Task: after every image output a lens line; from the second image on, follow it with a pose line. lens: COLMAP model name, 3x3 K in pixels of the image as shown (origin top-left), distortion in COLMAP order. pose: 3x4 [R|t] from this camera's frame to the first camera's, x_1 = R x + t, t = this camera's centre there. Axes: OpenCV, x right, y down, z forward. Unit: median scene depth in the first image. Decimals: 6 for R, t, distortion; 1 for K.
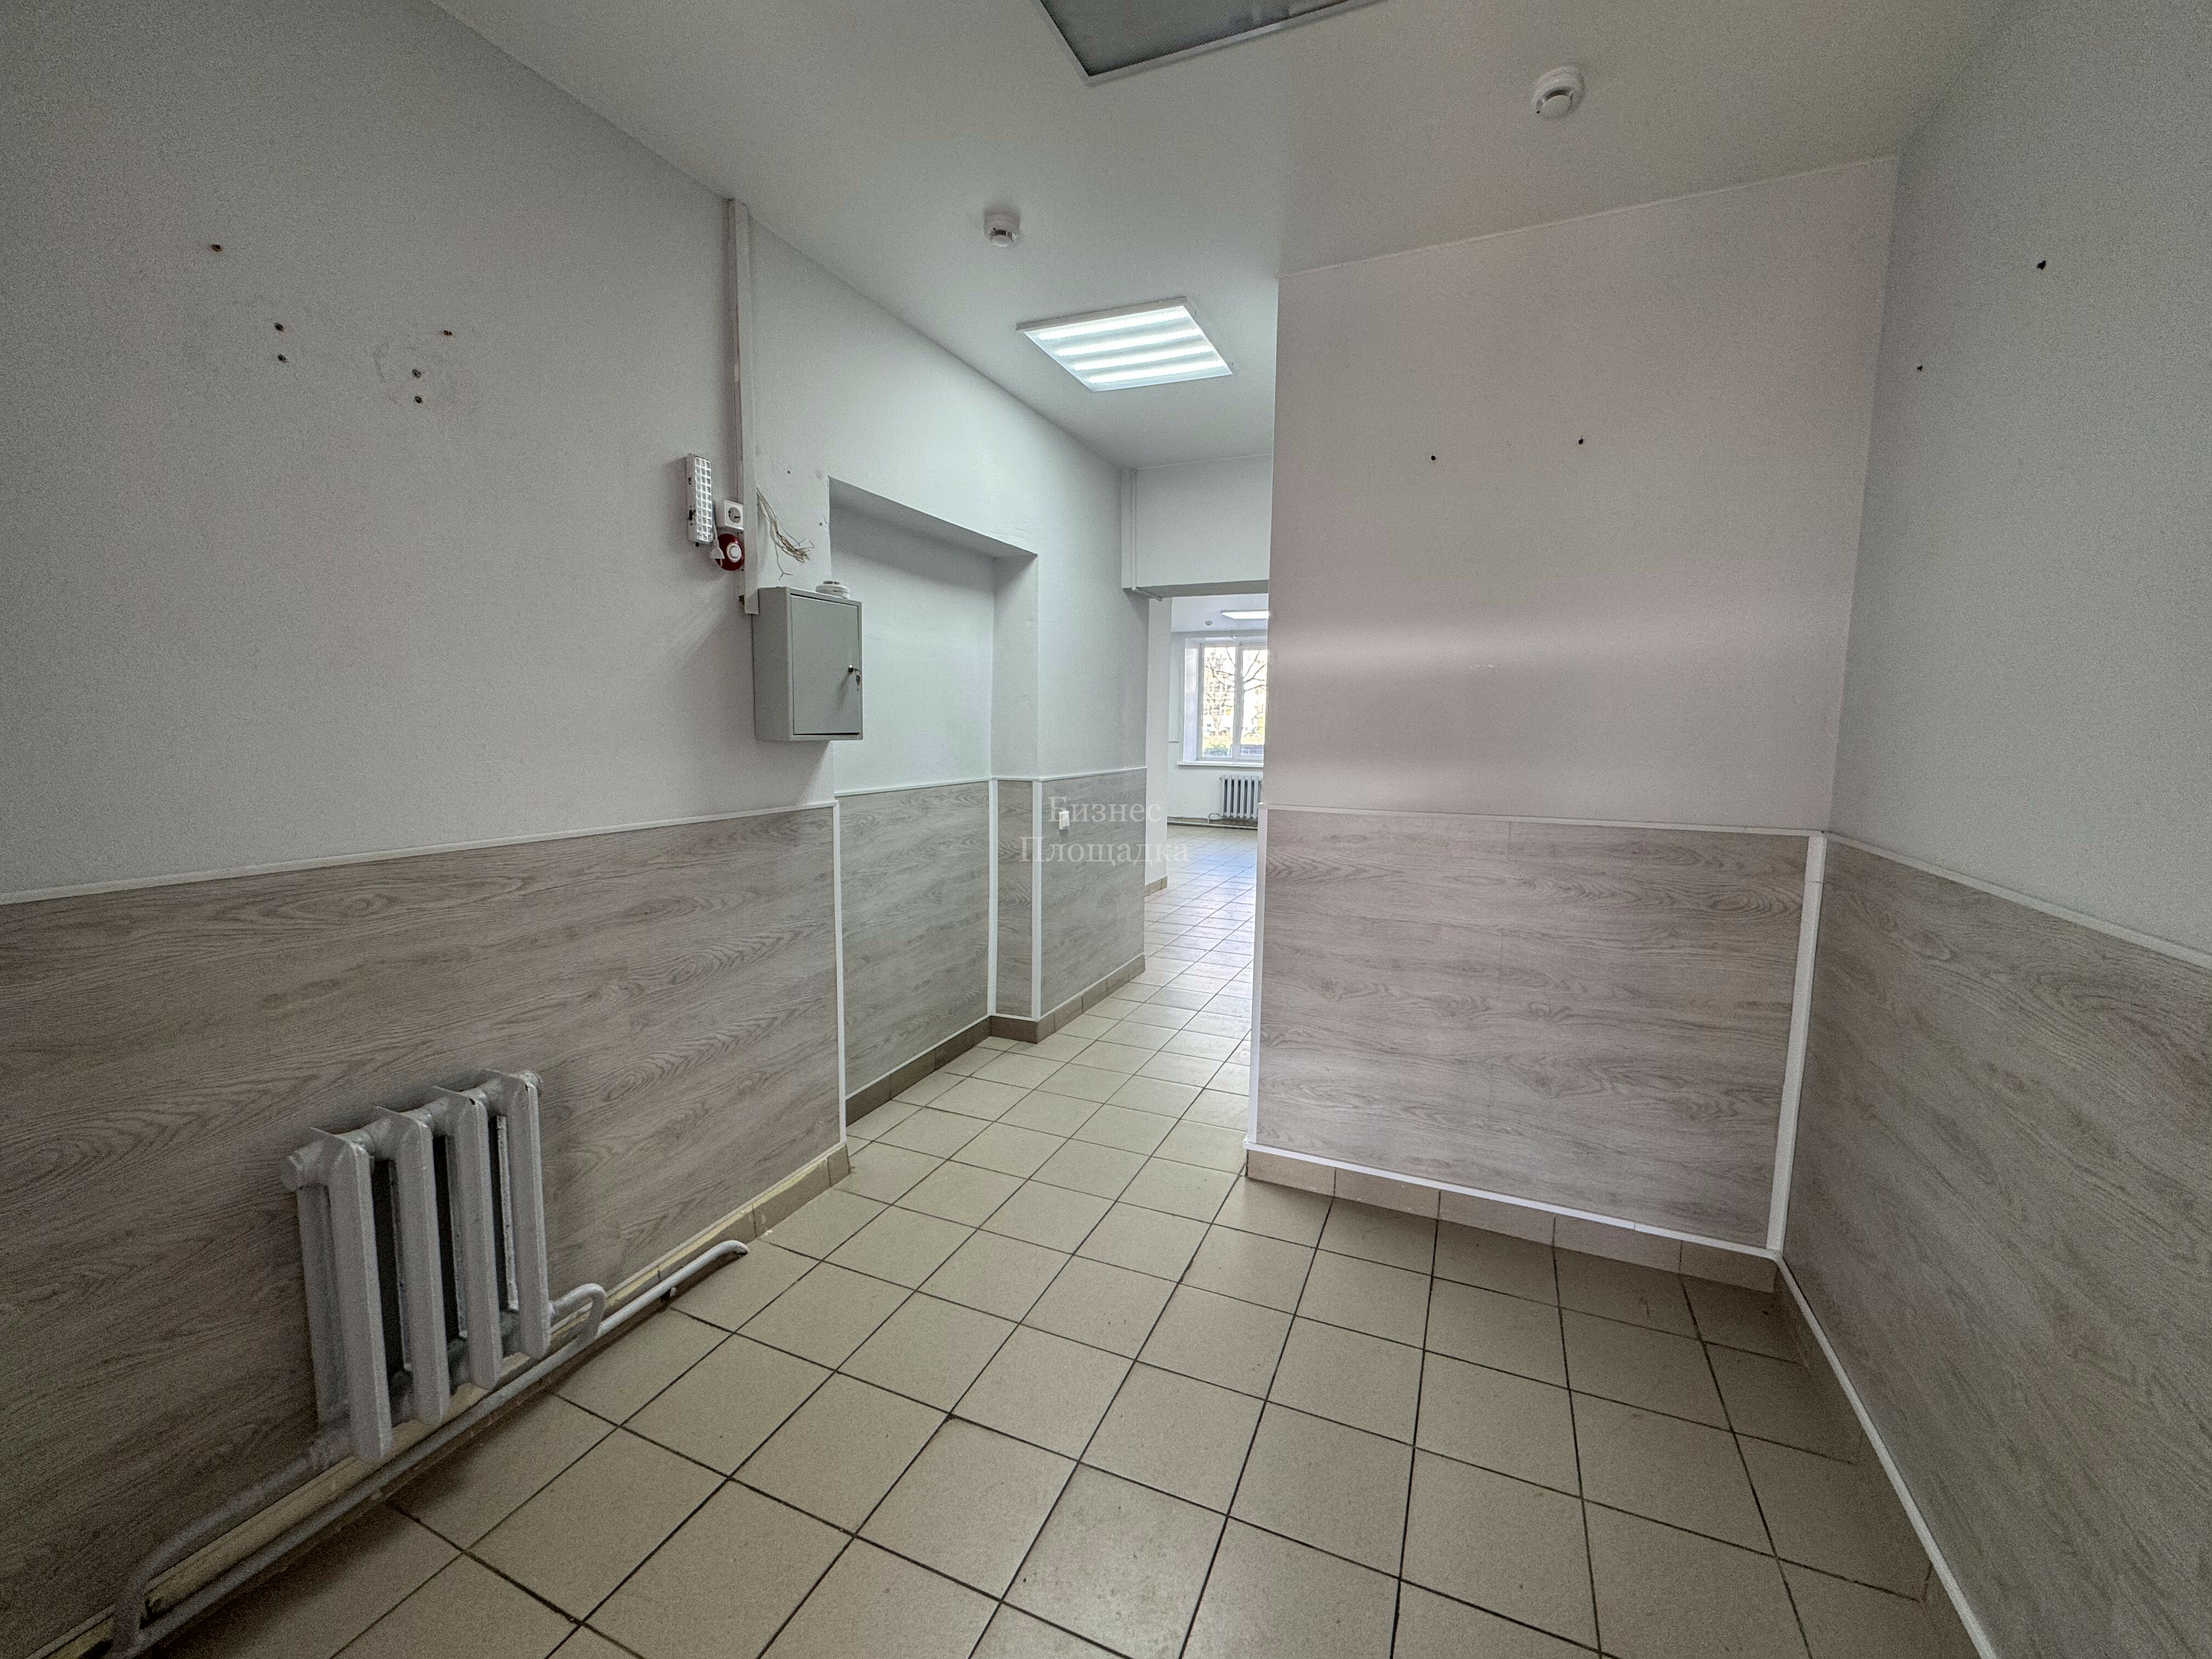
lens RADIAL K [[881.7, 0, 1113.1], [0, 881.7, 828.3], [0, 0, 1]] dist [-0.002806, 0.000321]
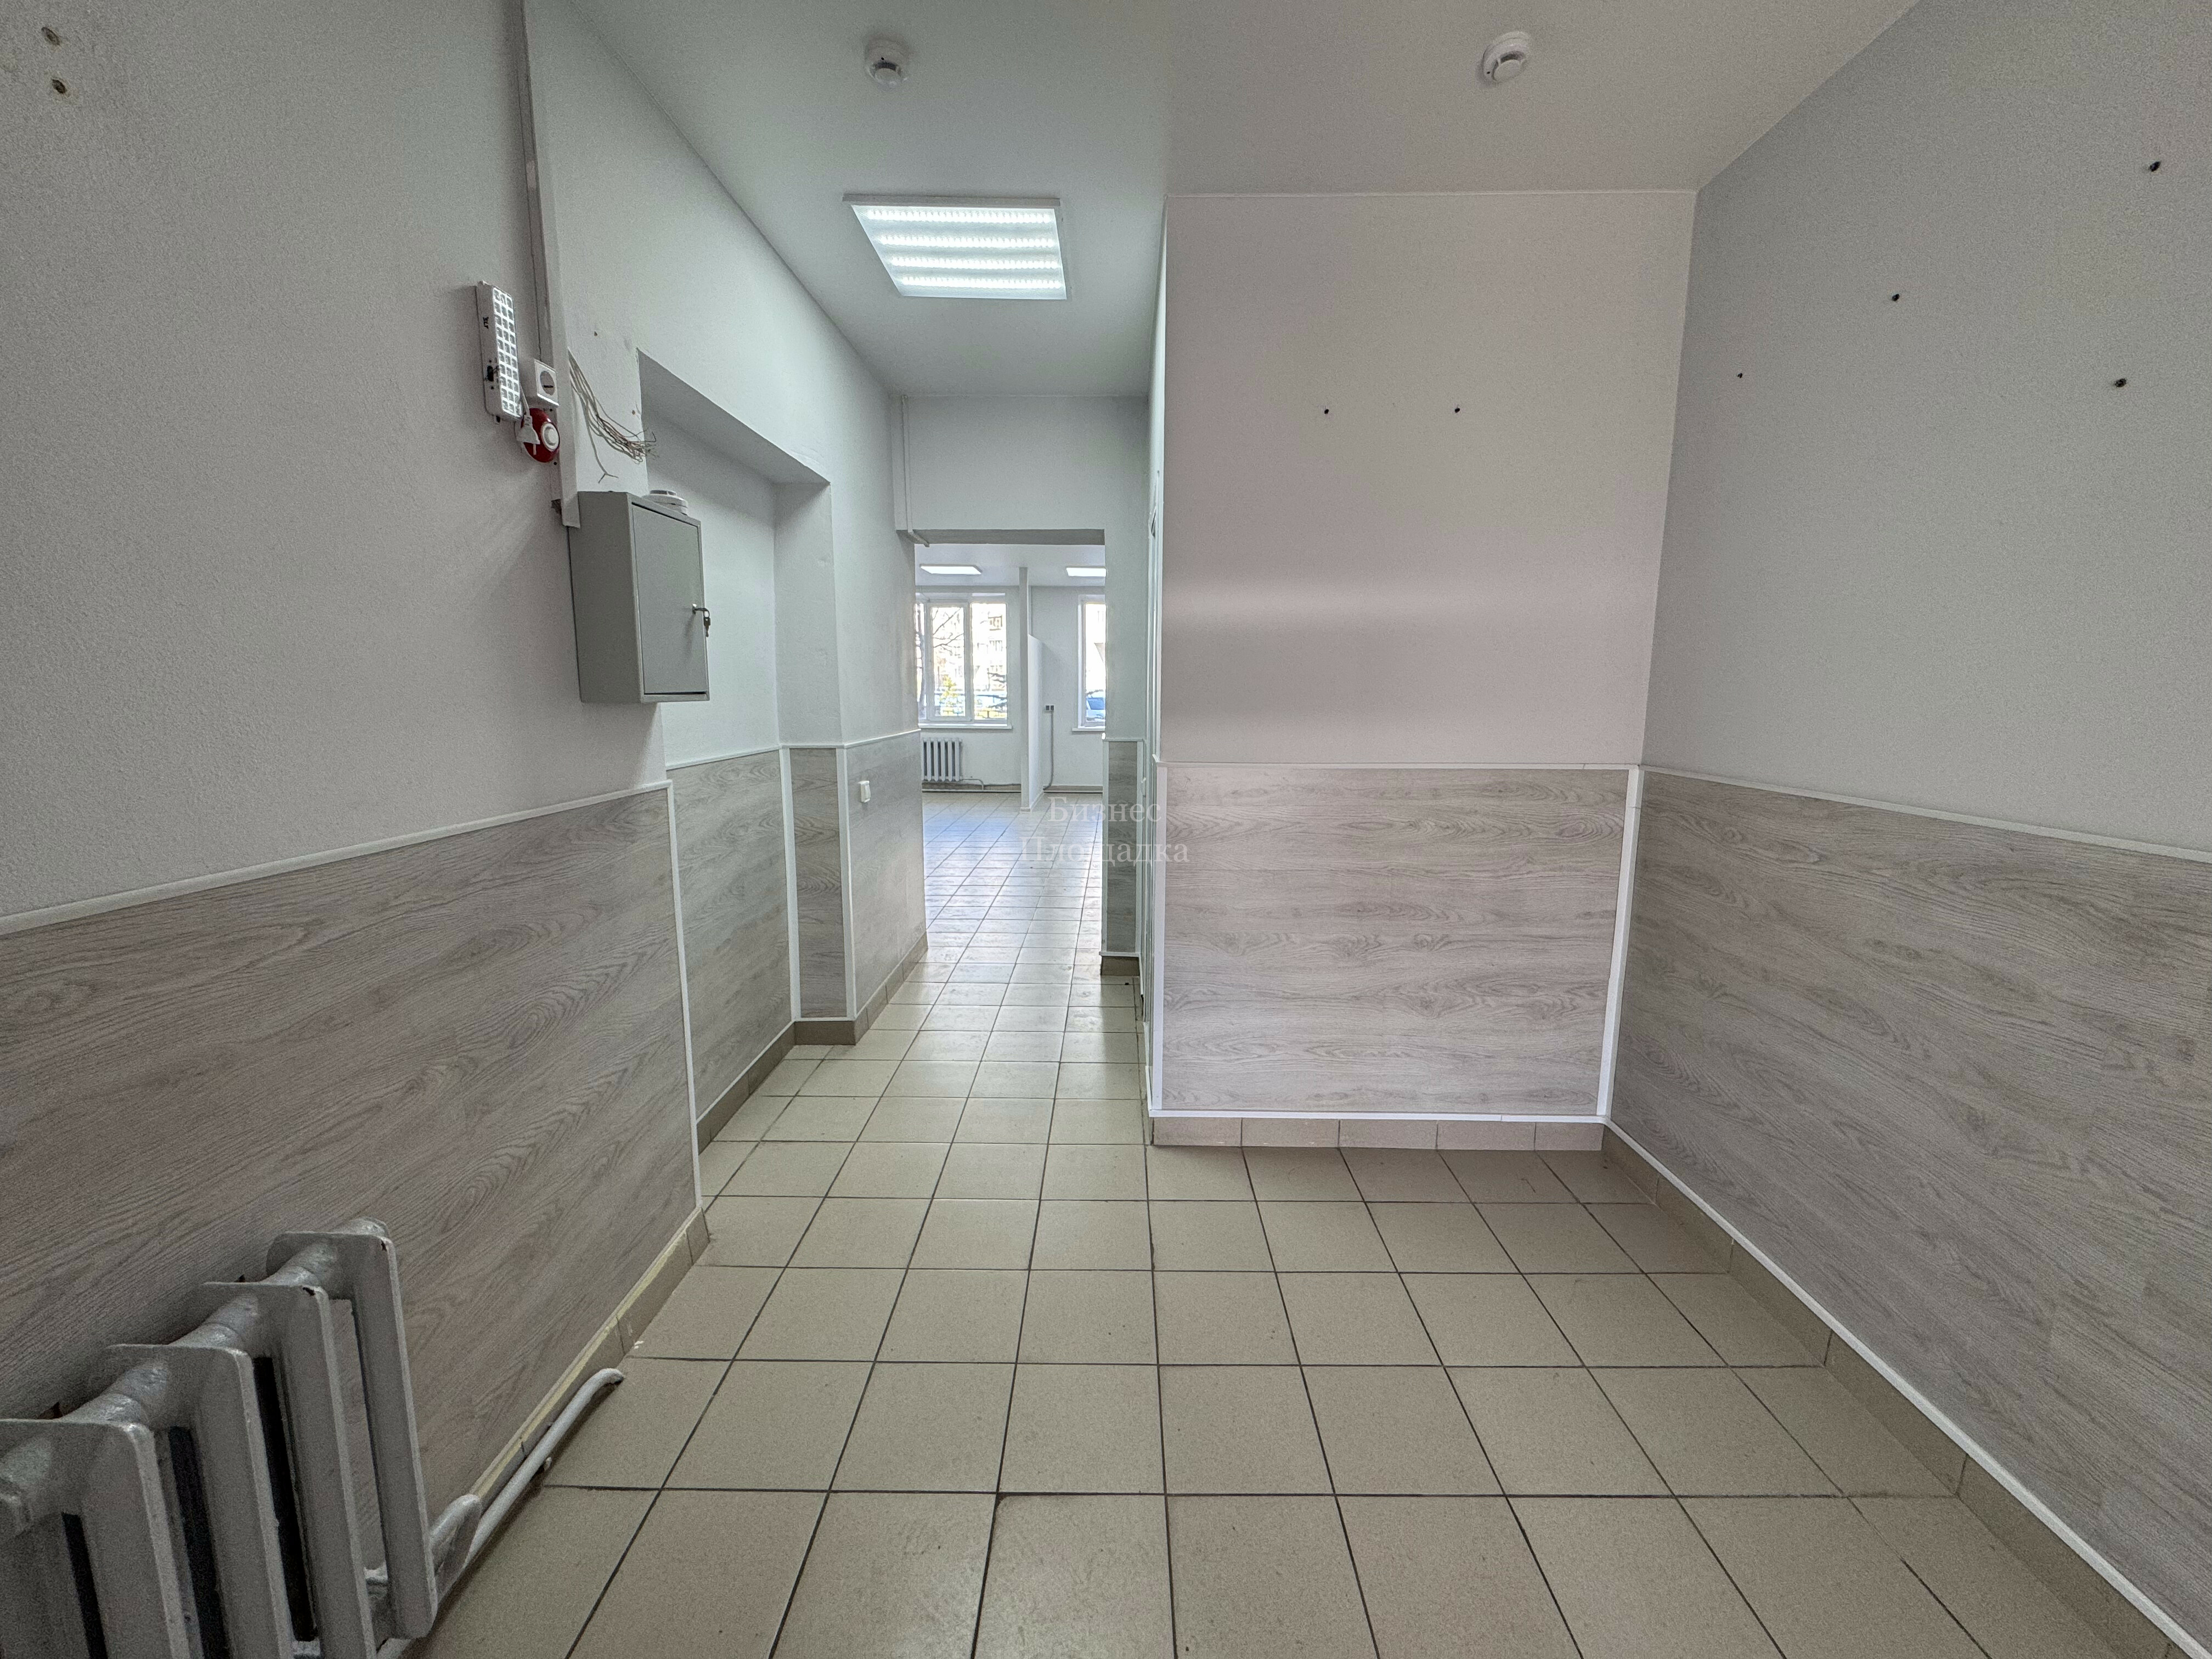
lens RADIAL K [[881.7, 0, 1115.9], [0, 881.7, 827.4], [0, 0, 1]] dist [-0.002806, 0.000321]
pose [[0.921865, -0.069178, 0.381287, -0.291667], [0.052812, 0.997184, 0.053236, -0.012036], [-0.383896, -0.028940, 0.922923, 0.154837]]
